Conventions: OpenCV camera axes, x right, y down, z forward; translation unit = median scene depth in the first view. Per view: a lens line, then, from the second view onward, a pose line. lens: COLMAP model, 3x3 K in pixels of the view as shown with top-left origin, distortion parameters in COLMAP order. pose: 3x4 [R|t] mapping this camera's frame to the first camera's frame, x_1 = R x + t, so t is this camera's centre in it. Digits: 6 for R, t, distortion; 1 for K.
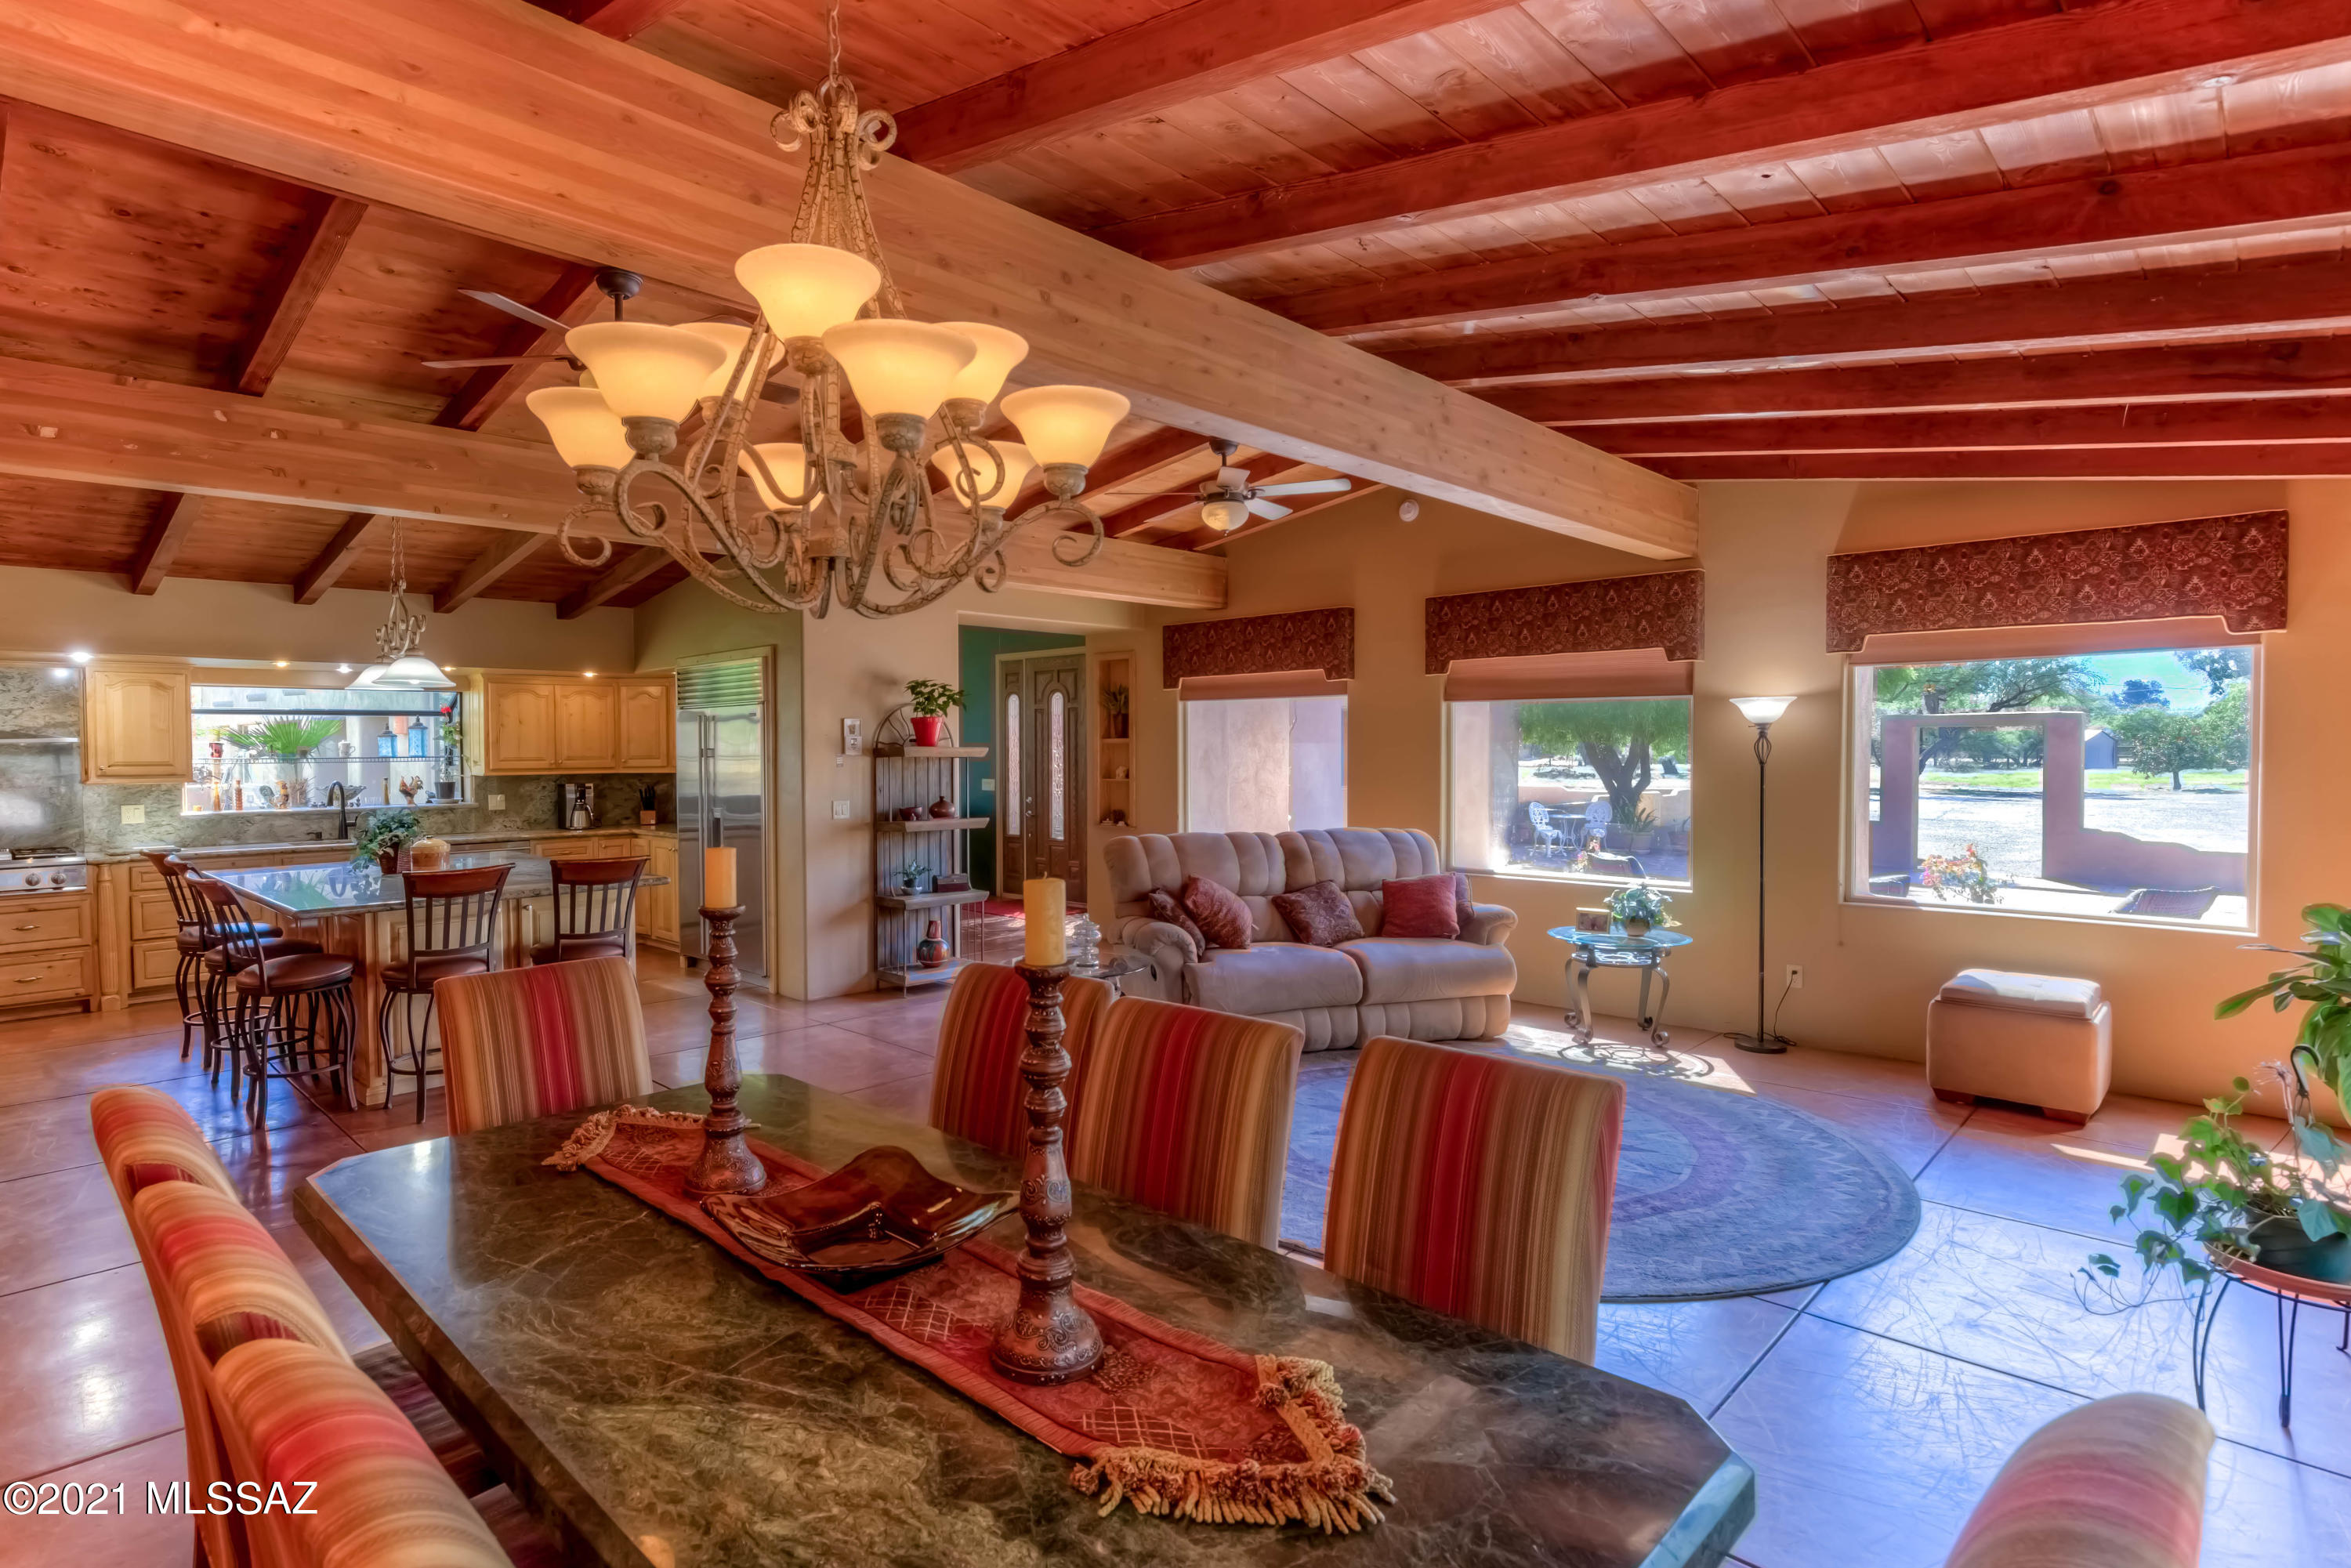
lens RADIAL K [[1118.7, 0, 1170.4], [0, 1118.7, 765.8], [0, 0, 1]] dist [0.002428, 0.000325]
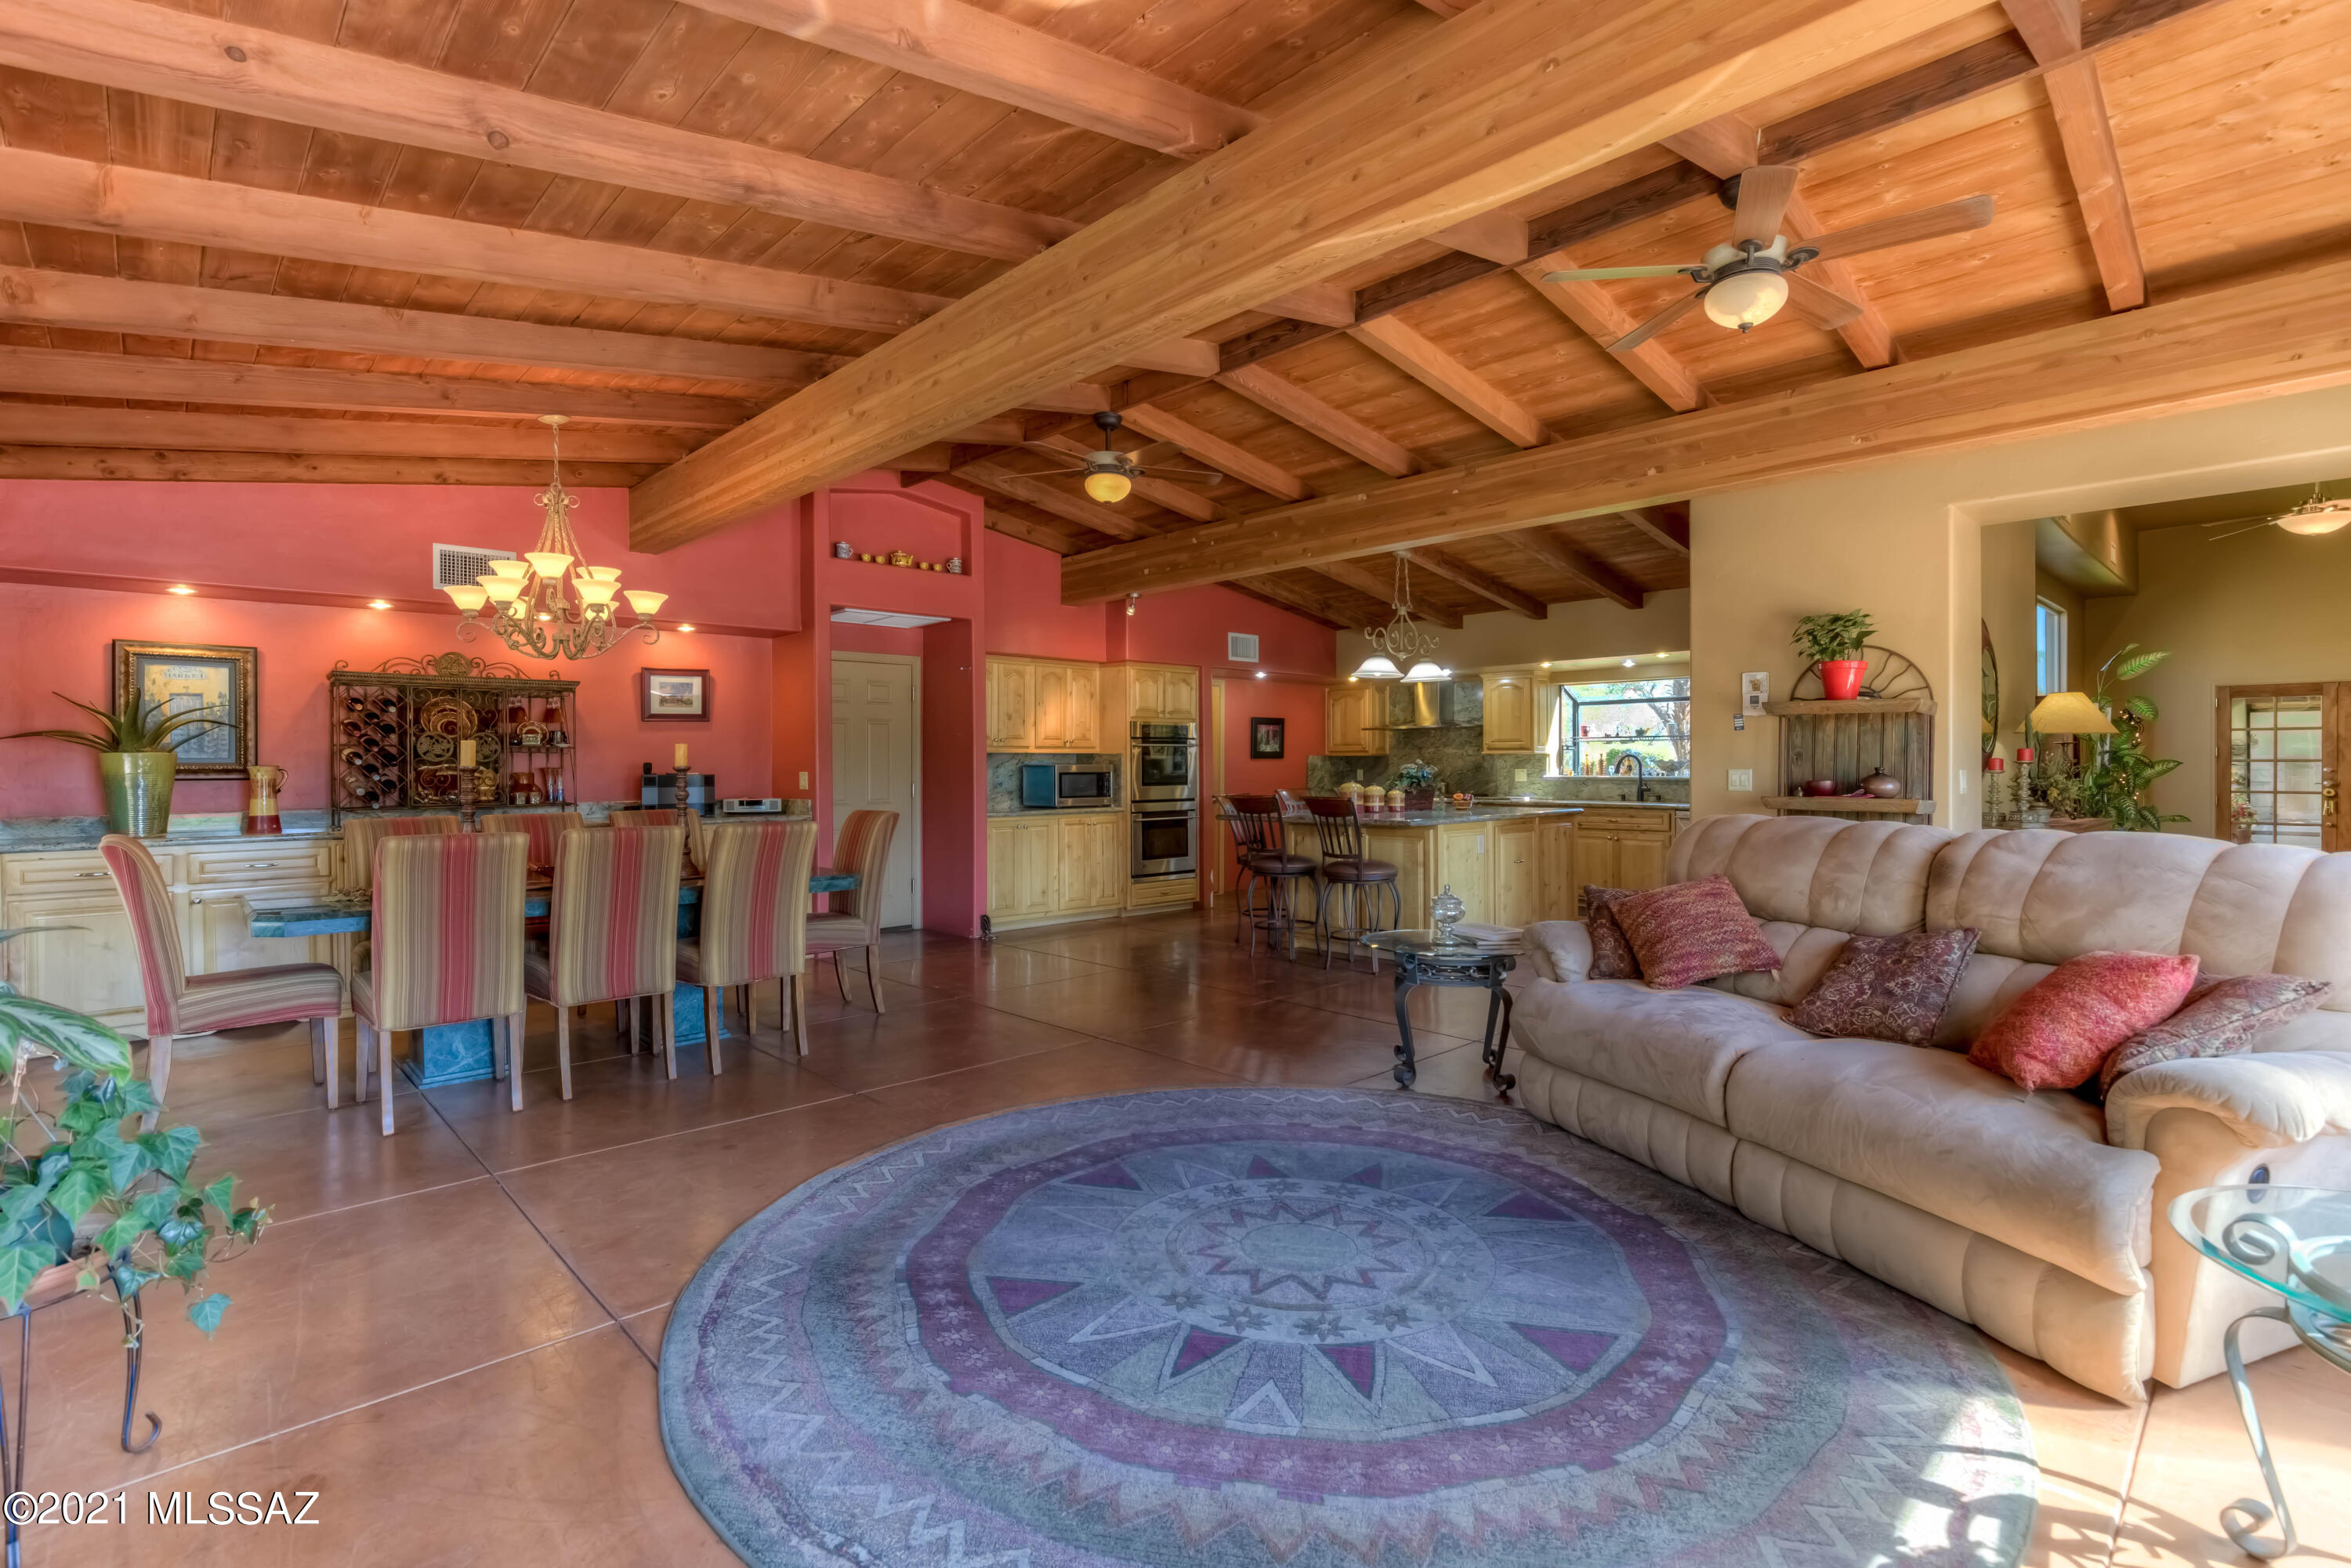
lens RADIAL K [[1118.7, 0, 1170.4], [0, 1118.7, 765.8], [0, 0, 1]] dist [0.002428, 0.000325]
pose [[-0.042789, 0.003472, -0.999078, 0.573209], [-0.007215, 0.999967, 0.003784, 0.028721], [0.999058, 0.007370, -0.042763, 0.601091]]
